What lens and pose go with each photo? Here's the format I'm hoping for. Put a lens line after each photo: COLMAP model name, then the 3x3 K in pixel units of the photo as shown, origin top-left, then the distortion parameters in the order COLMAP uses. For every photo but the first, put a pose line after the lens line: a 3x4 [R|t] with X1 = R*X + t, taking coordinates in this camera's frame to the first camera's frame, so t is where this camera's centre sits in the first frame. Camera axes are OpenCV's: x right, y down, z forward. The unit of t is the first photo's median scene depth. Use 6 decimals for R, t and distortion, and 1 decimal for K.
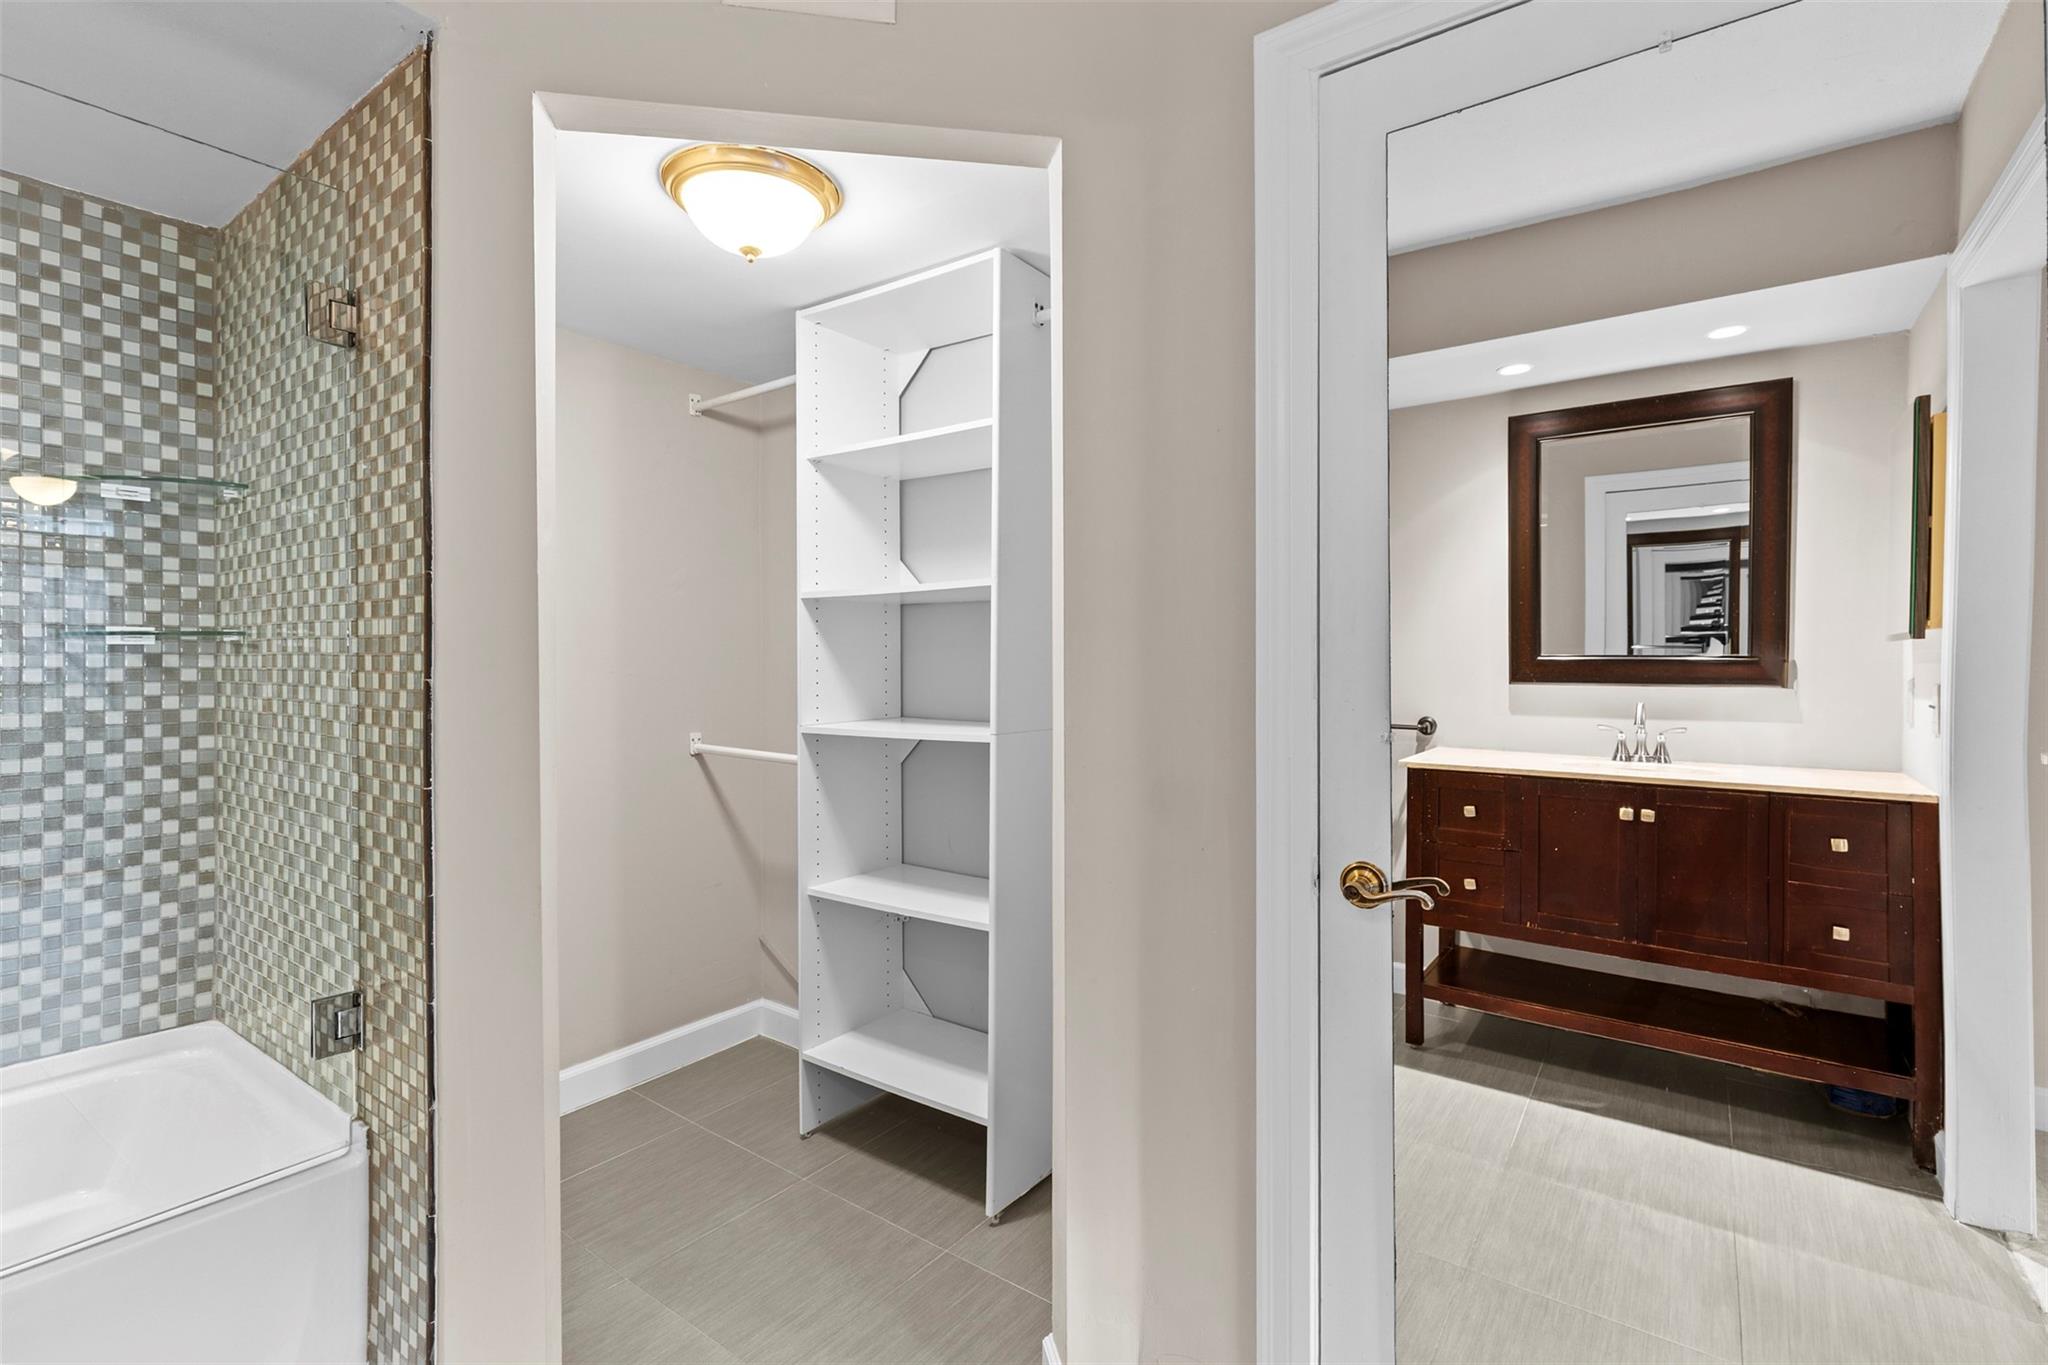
lens RADIAL K [[939.4, 0, 1007.4], [0, 939.4, 667.2], [0, 0, 1]] dist [-0.002661, -0.000505]
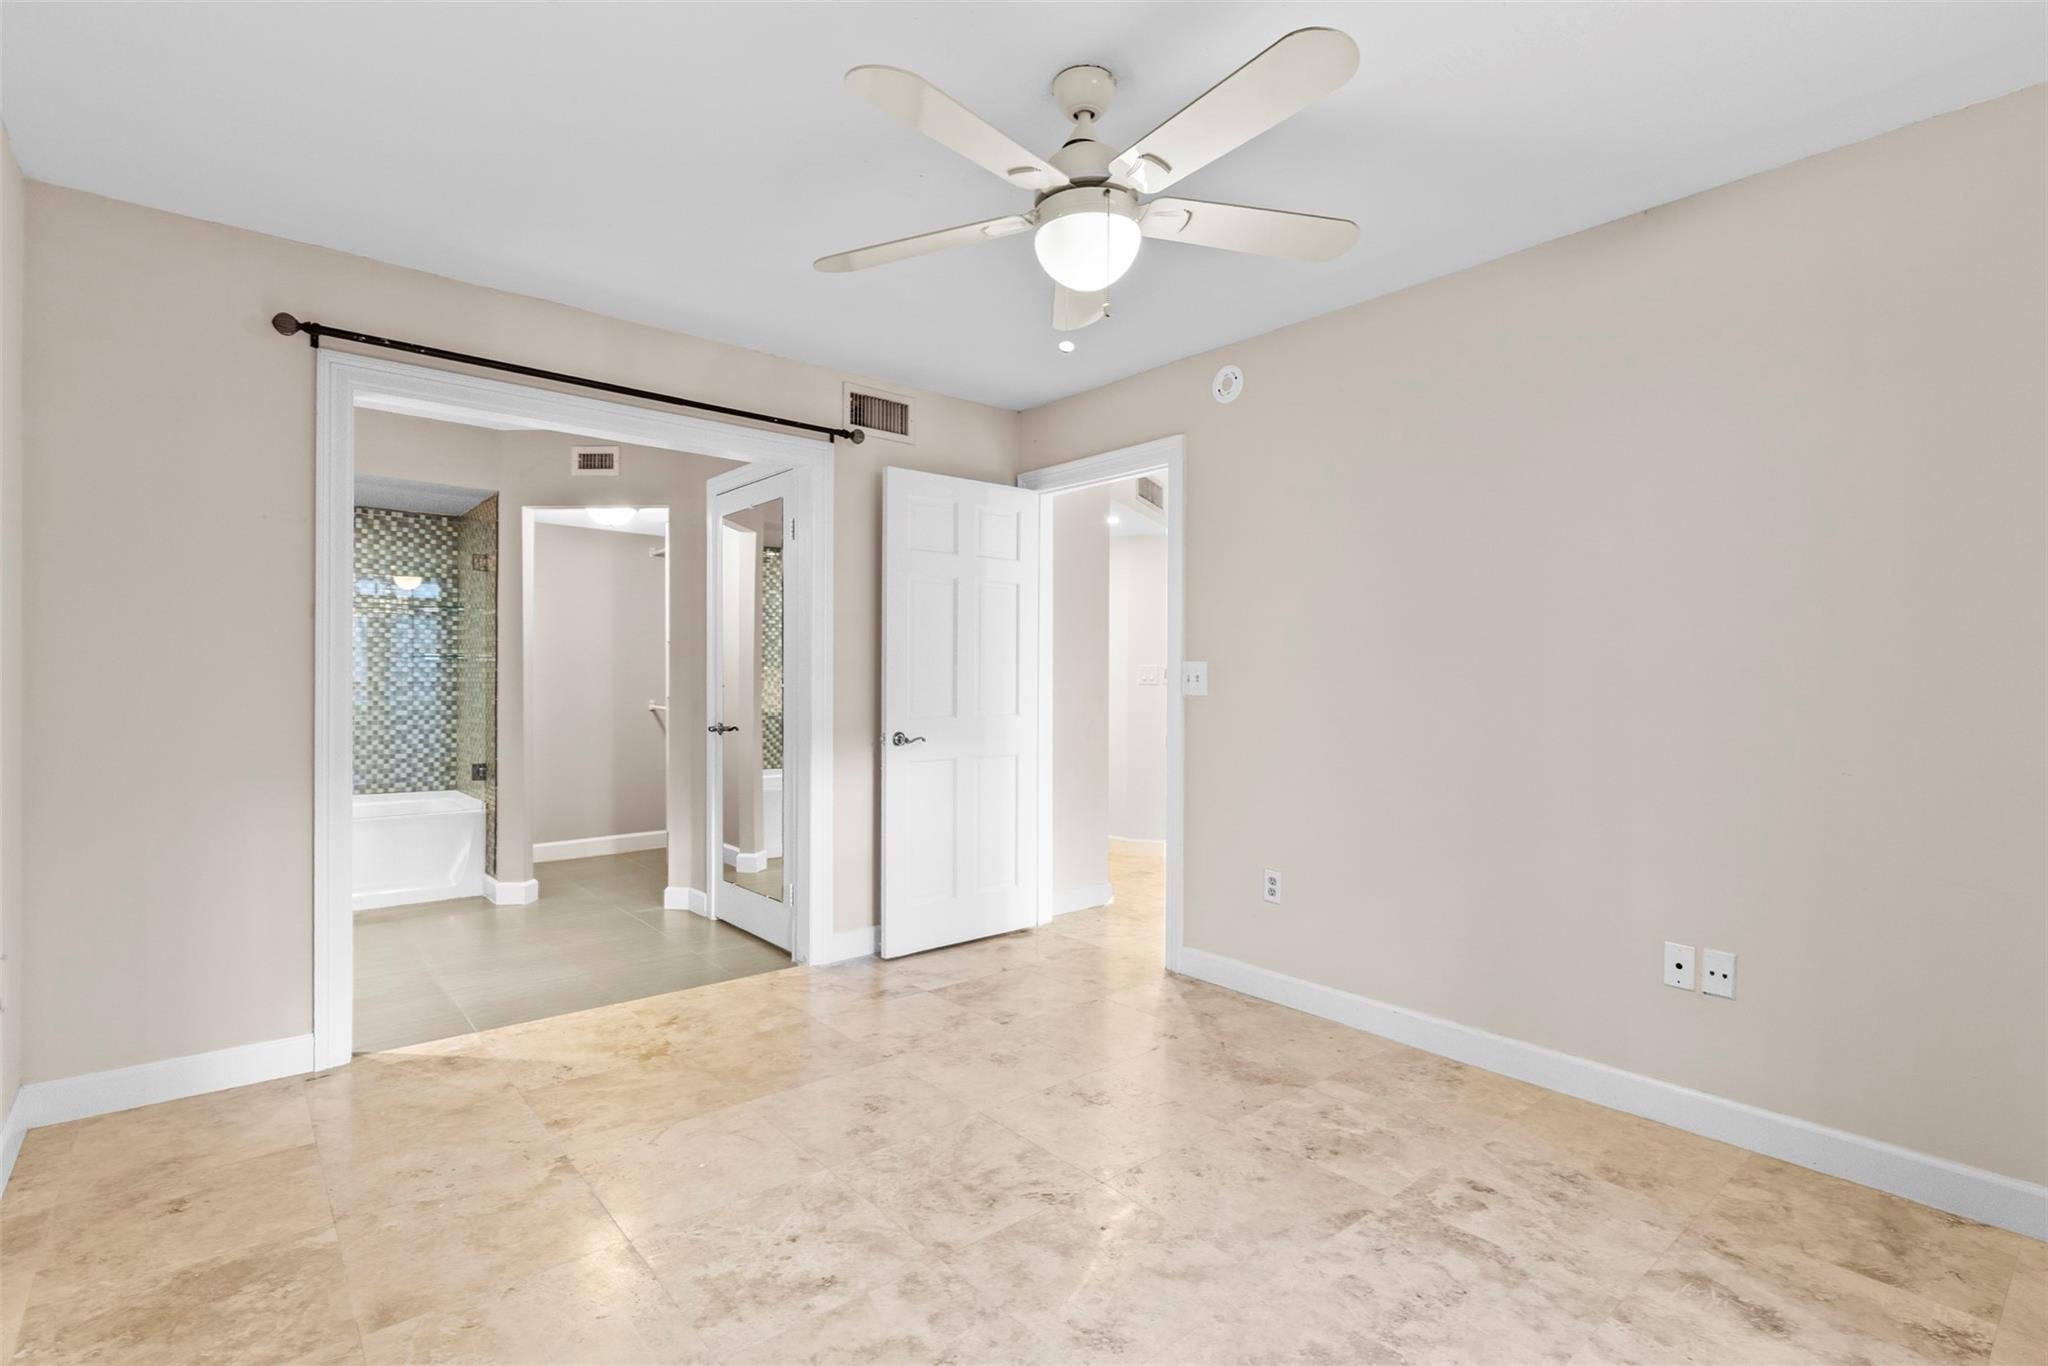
lens RADIAL K [[964.3, 0, 1014.0], [0, 964.3, 681.4], [0, 0, 1]] dist [0.004220, -0.000200]
pose [[0.972482, 0.006559, -0.232885, 1.593332], [-0.007598, 0.999965, -0.003565, 0.041834], [0.232854, 0.005236, 0.972498, -1.570432]]
